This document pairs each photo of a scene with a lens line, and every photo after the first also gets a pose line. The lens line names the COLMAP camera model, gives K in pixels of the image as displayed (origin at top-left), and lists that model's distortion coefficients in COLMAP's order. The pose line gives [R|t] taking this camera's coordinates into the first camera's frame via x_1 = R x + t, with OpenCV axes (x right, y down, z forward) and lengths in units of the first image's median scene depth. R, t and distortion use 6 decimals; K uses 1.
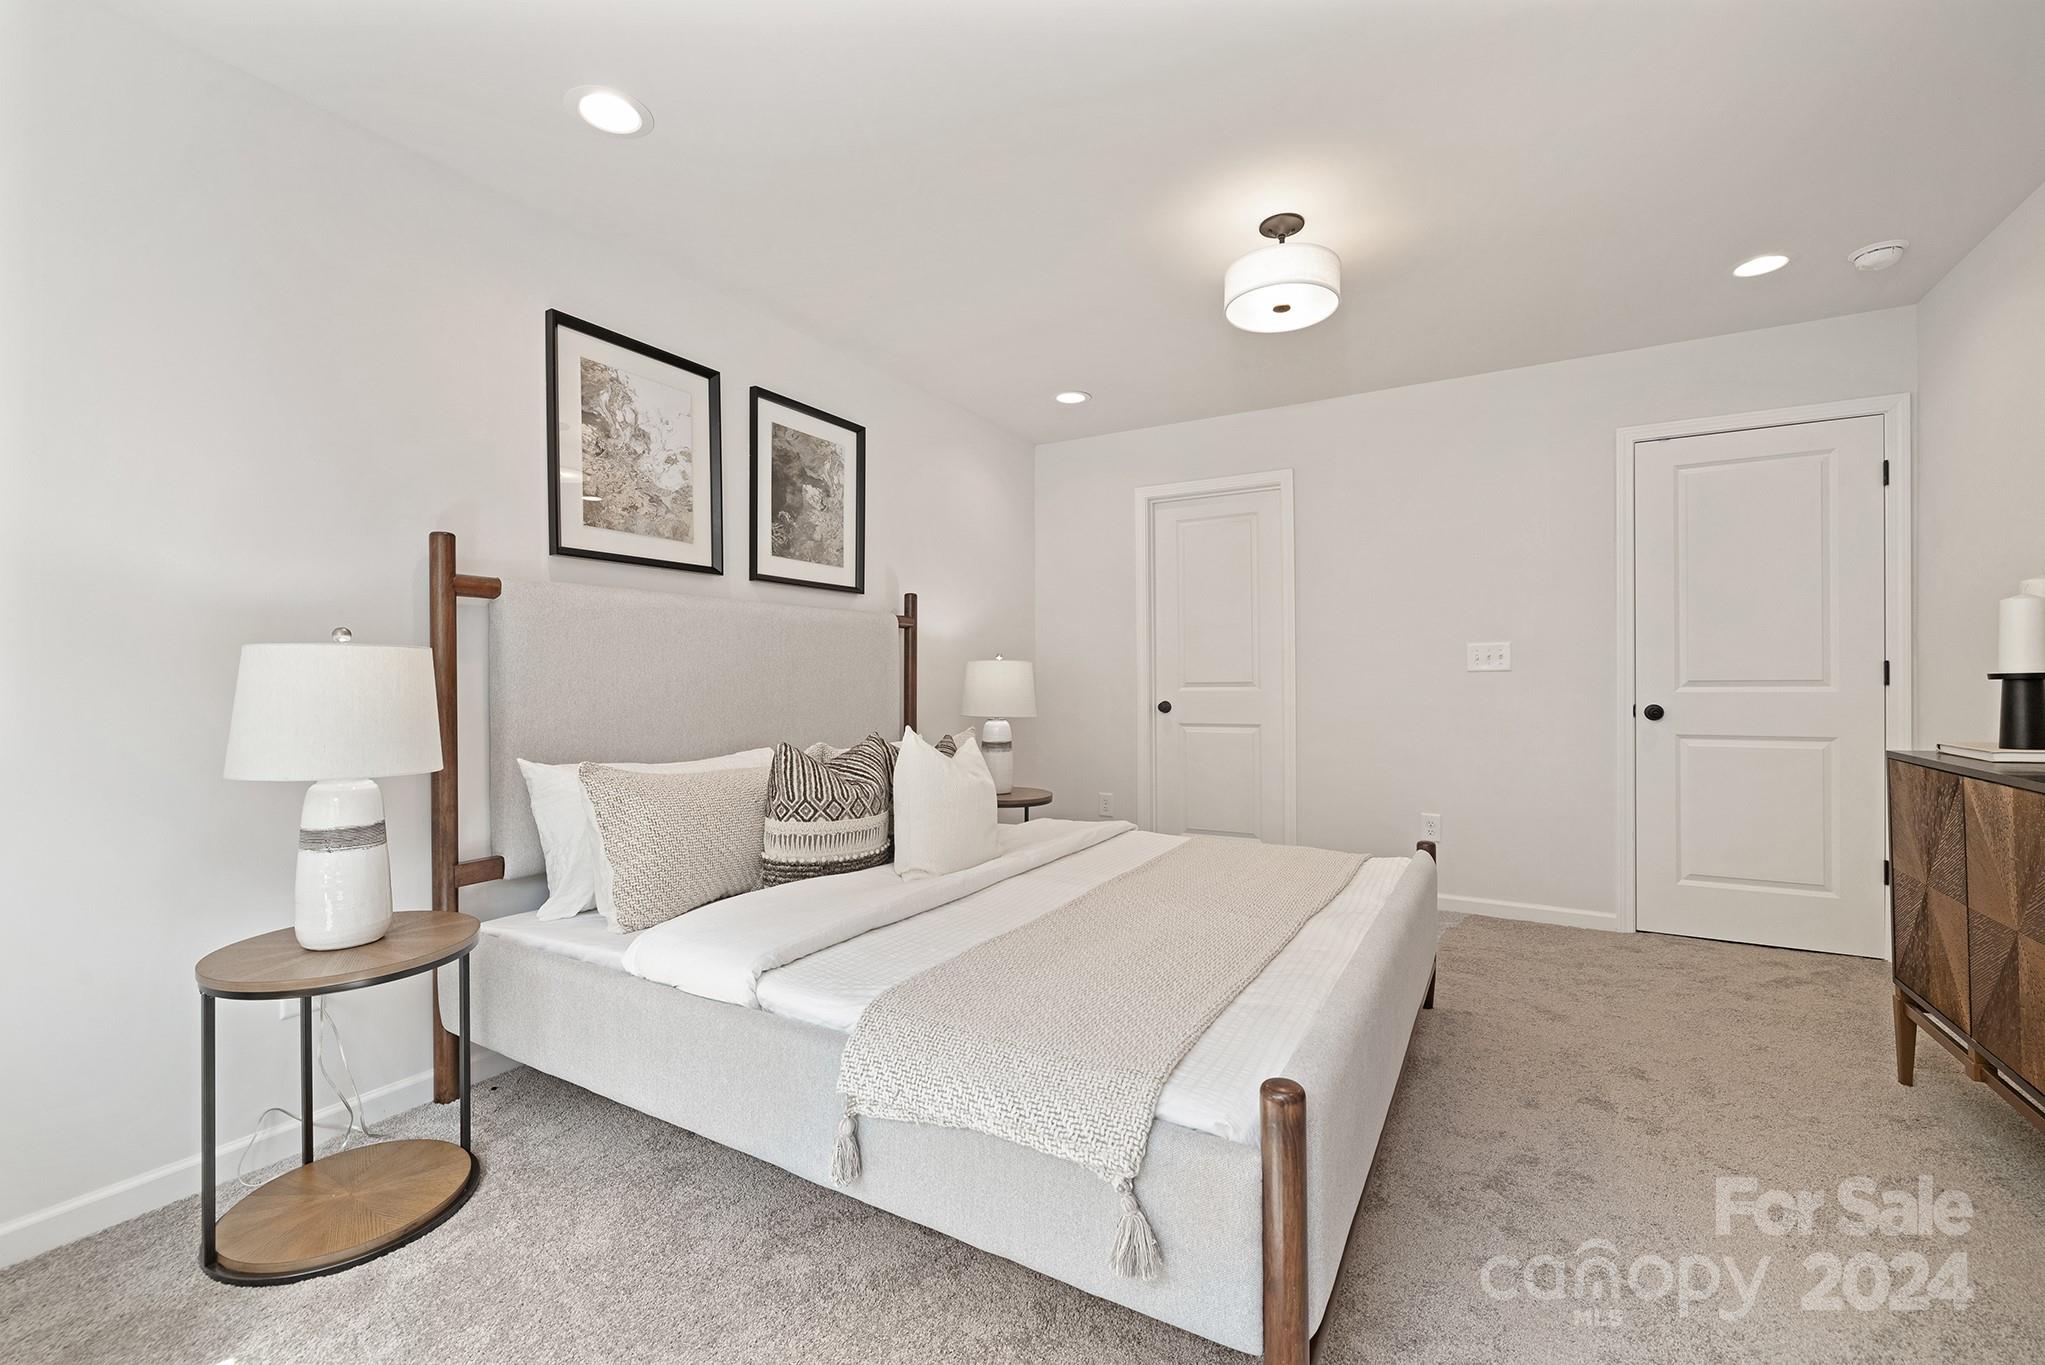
lens RADIAL K [[857.6, 0, 1022.5], [0, 857.6, 682.5], [0, 0, 1]] dist [0.001792, 0.000143]
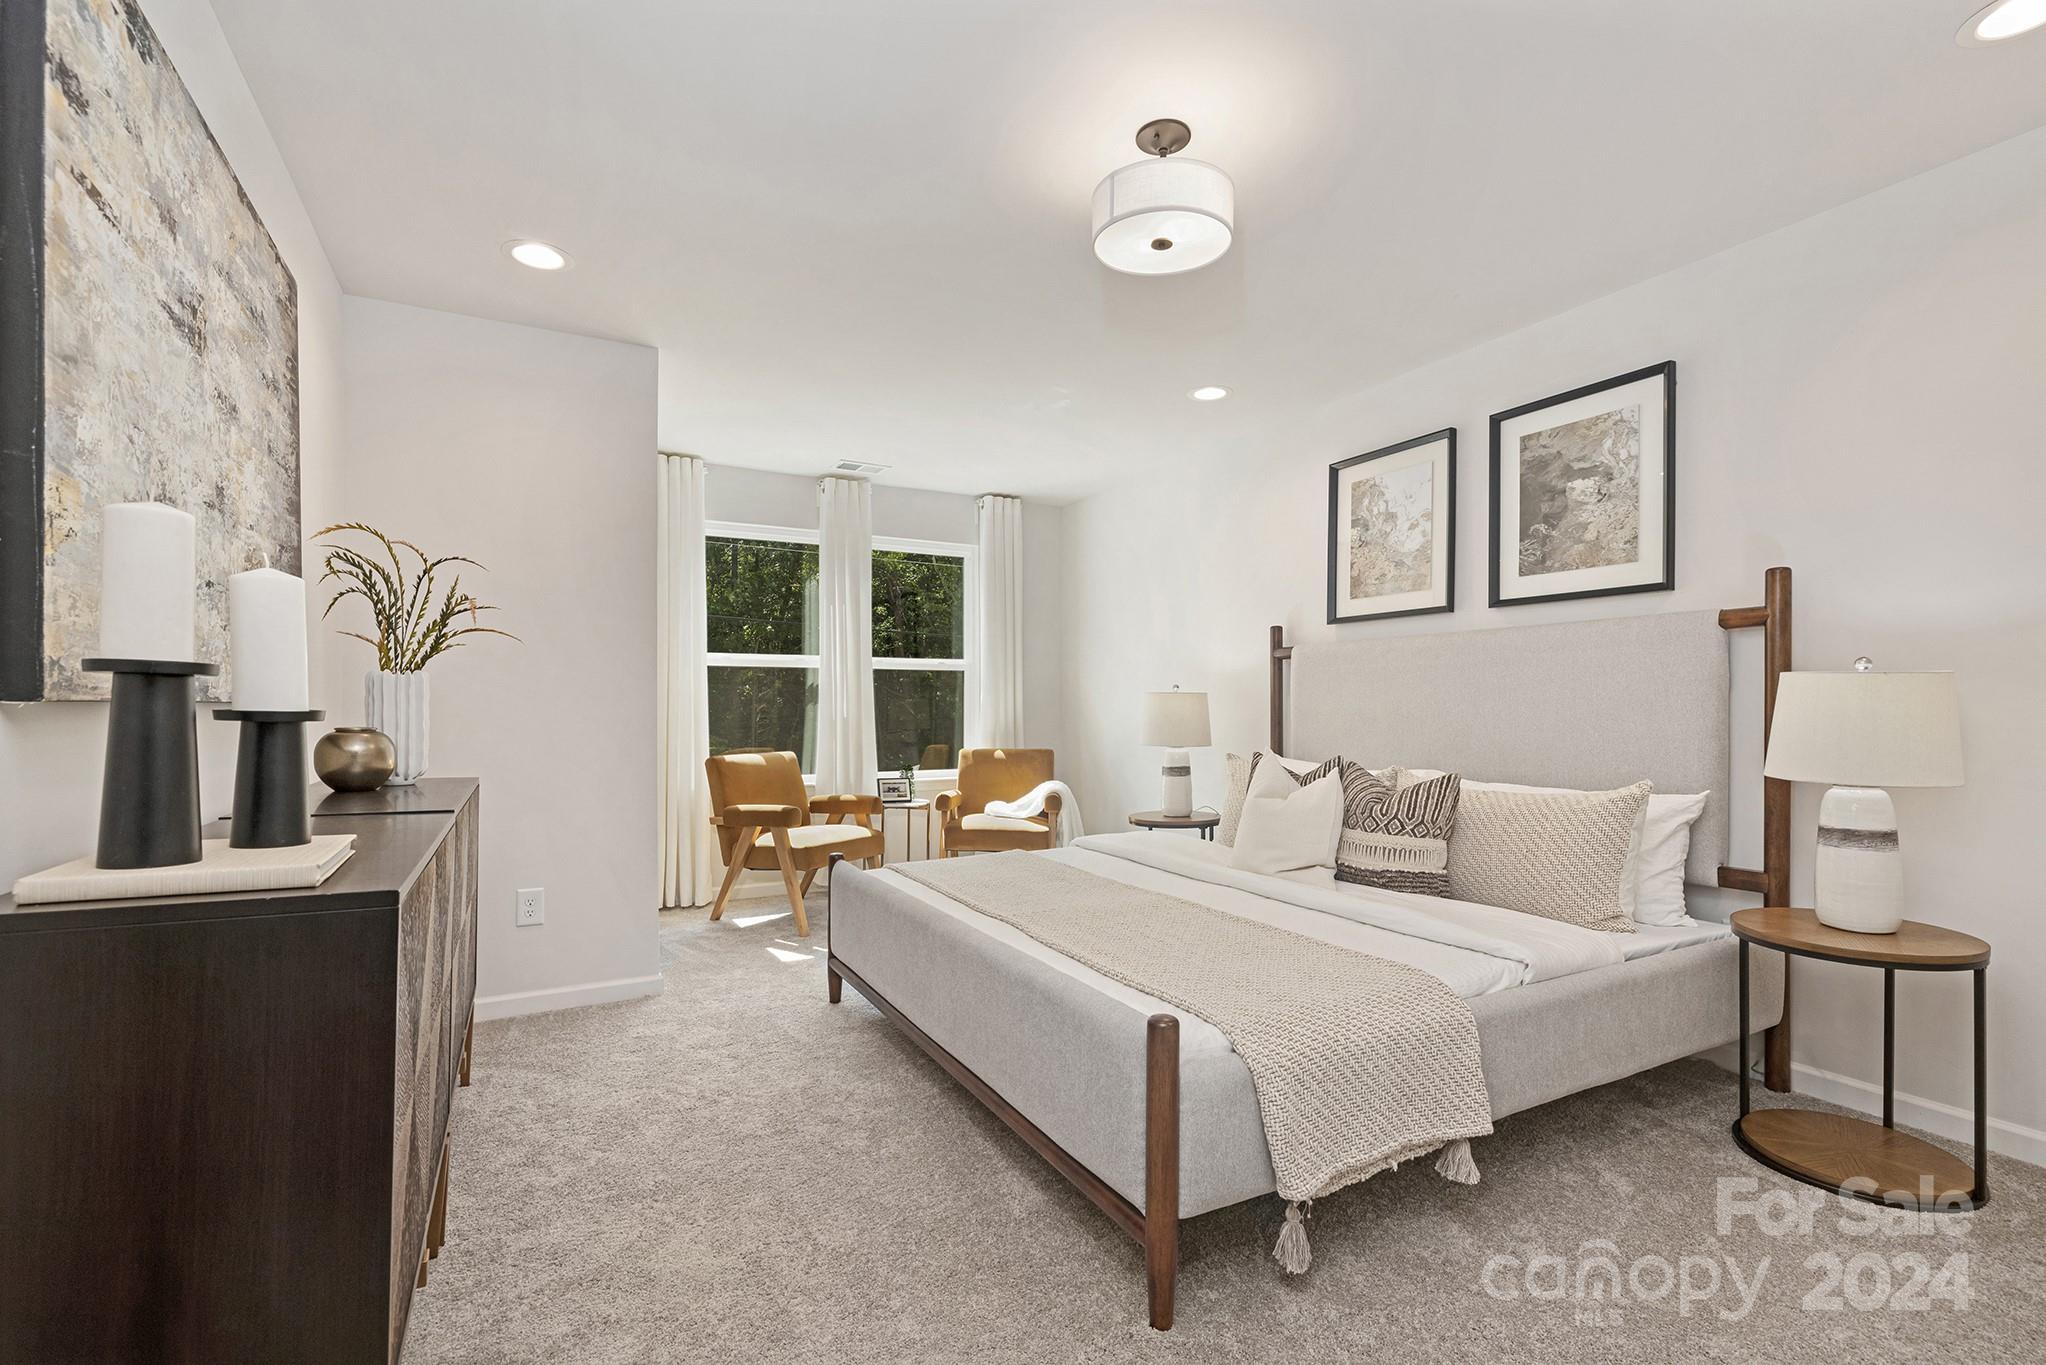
lens RADIAL K [[858.1, 0, 1023.0], [0, 858.1, 682.5], [0, 0, 1]] dist [0.001792, 0.000143]
pose [[-0.499155, -0.032206, -0.865914, 0.870605], [-0.010112, 0.999458, -0.031343, 0.005068], [0.866454, -0.006889, -0.499210, 1.081062]]
